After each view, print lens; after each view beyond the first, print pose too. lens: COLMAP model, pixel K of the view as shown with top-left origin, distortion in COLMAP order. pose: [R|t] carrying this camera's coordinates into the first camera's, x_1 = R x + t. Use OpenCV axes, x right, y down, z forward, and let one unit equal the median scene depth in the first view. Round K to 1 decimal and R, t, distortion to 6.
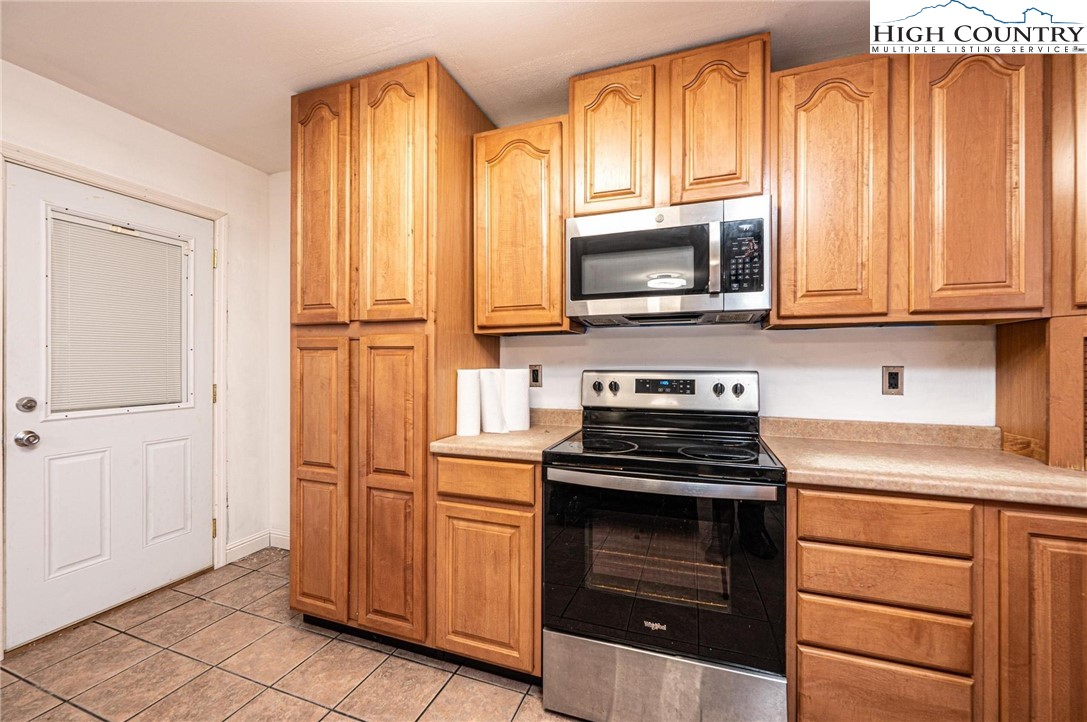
lens RADIAL K [[432.1, 0, 543.5], [0, 432.1, 361.0], [0, 0, 1]] dist [-0.001510, 0.000223]
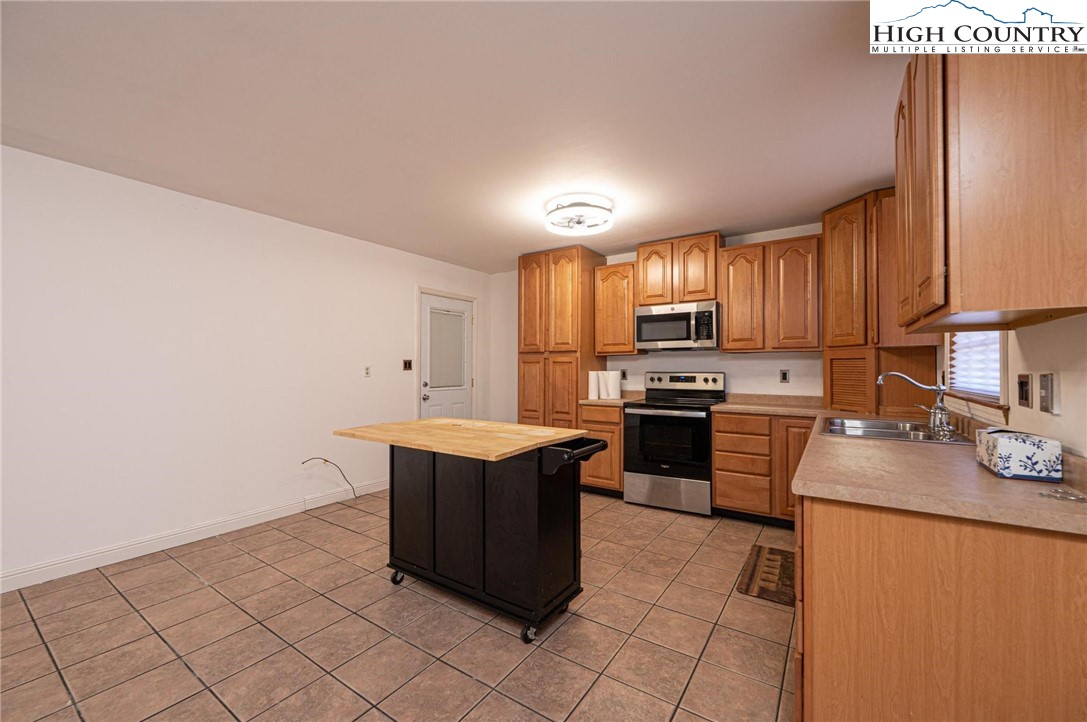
lens RADIAL K [[432.1, 0, 543.5], [0, 432.1, 361.0], [0, 0, 1]] dist [-0.001510, 0.000223]
pose [[0.969568, -0.003445, -0.244798, 0.144742], [-0.000159, 0.999892, -0.014702, -0.001376], [0.244822, 0.014293, 0.969463, -1.402651]]
